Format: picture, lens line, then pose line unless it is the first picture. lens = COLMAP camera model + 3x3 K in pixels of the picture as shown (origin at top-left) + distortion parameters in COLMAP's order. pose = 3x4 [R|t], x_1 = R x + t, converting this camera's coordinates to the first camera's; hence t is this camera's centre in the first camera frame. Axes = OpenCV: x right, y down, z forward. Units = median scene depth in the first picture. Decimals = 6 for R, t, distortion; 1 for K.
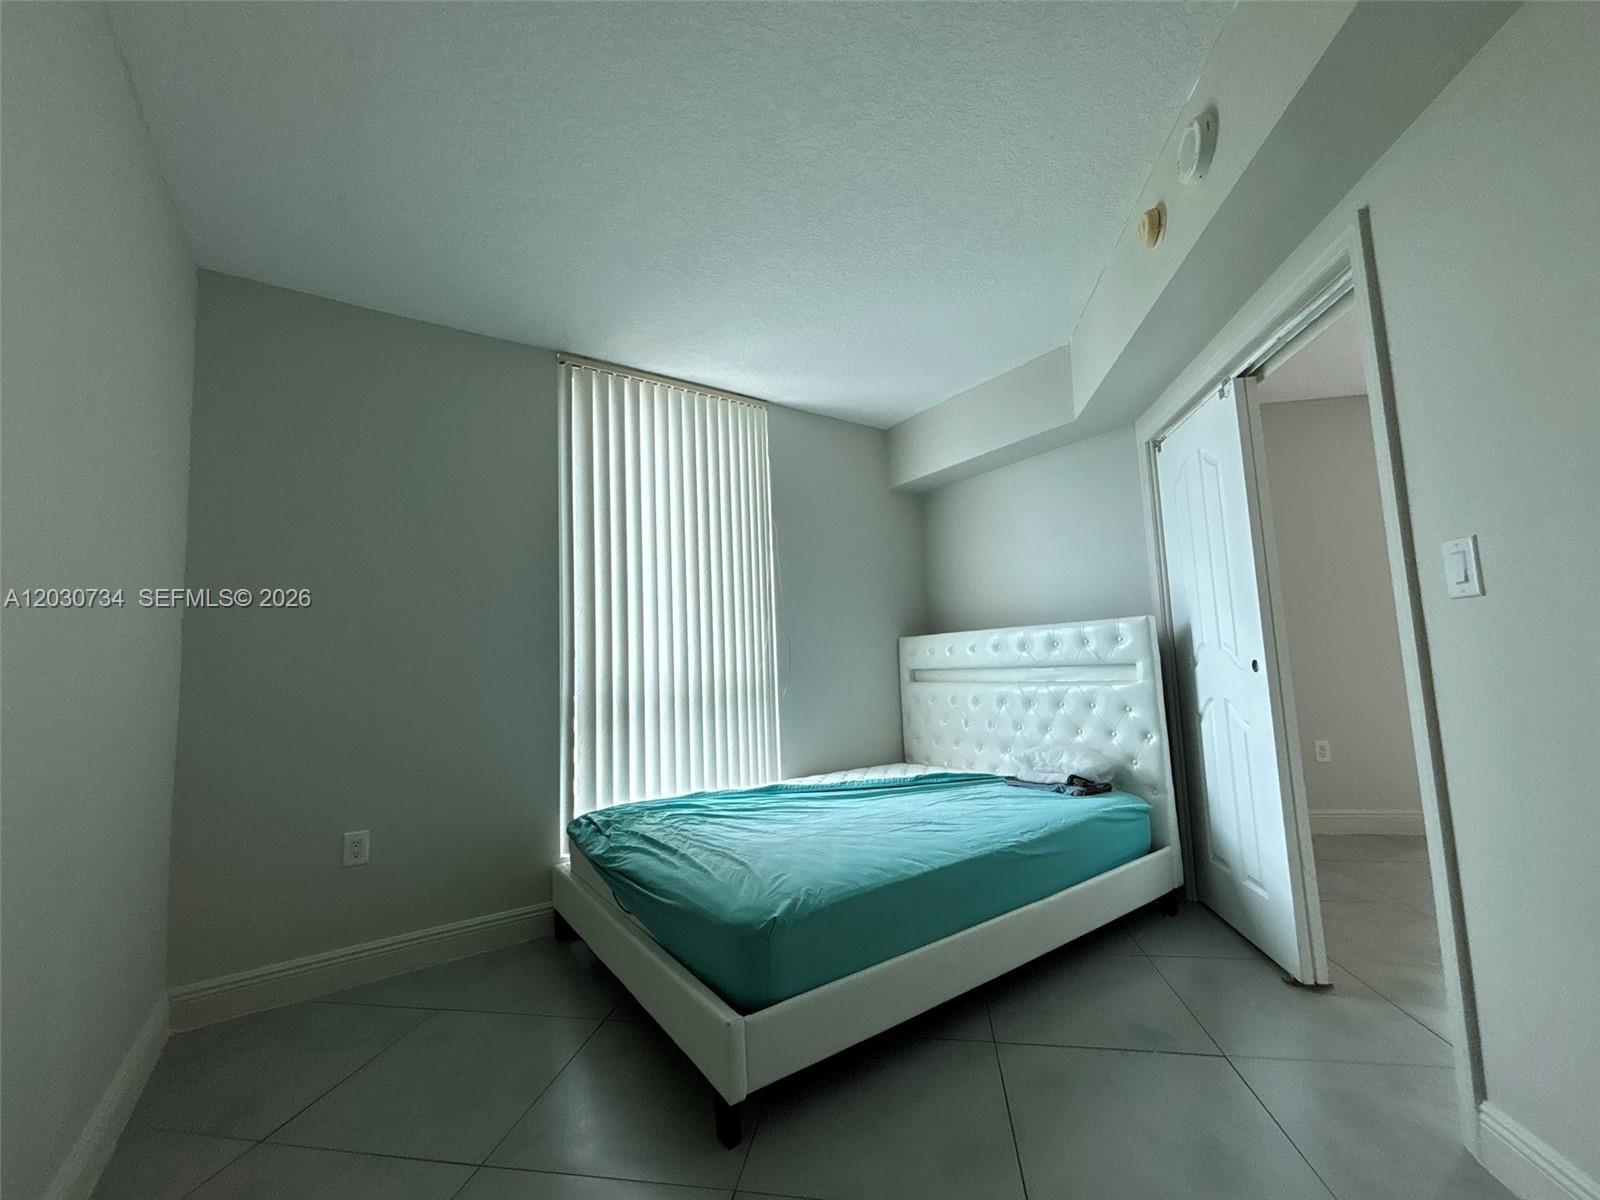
lens RADIAL K [[643.1, 0, 800.0], [0, 643.1, 600.0], [0, 0, 1]] dist [0.025188, -0.000183]
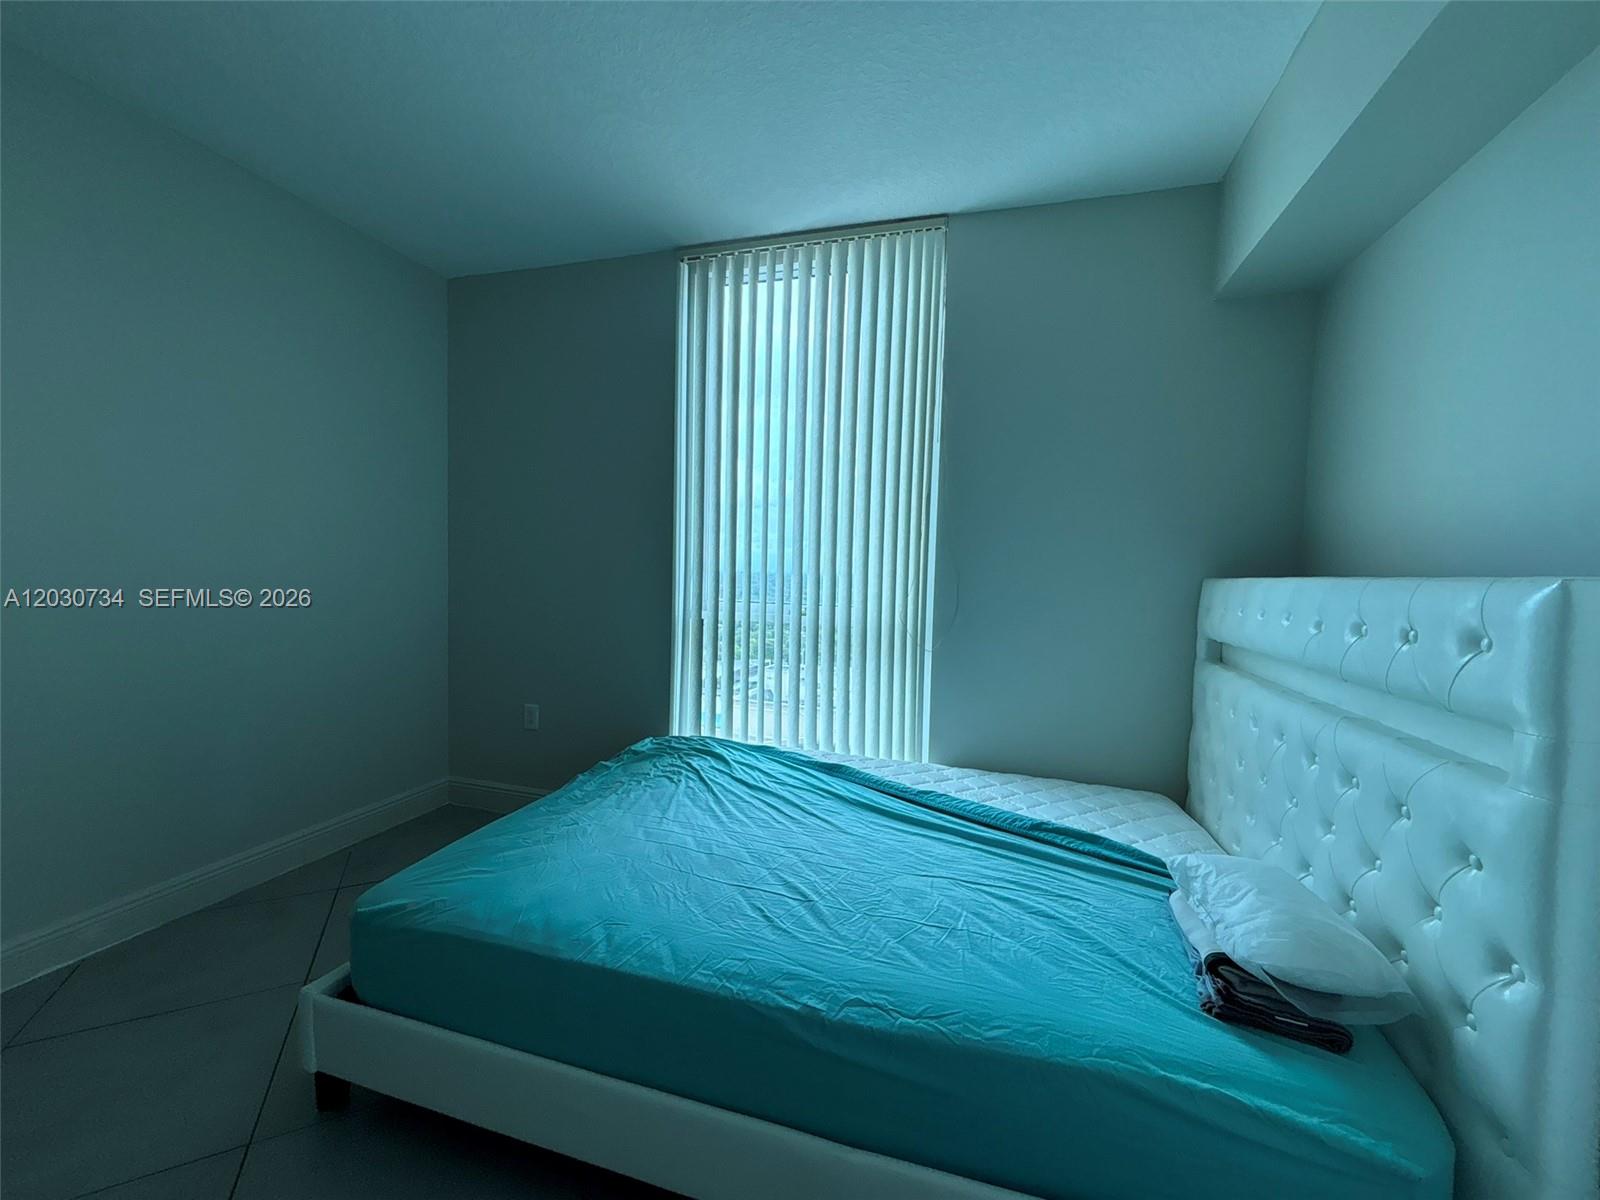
lens RADIAL K [[646.6, 0, 796.6], [0, 646.6, 600.5], [0, 0, 1]] dist [0.000488, -0.000010]
pose [[0.619076, 0.100053, -0.778932, 0.471953], [0.026529, 0.988621, 0.148071, -0.018063], [0.784883, -0.112331, 0.609377, 0.481495]]
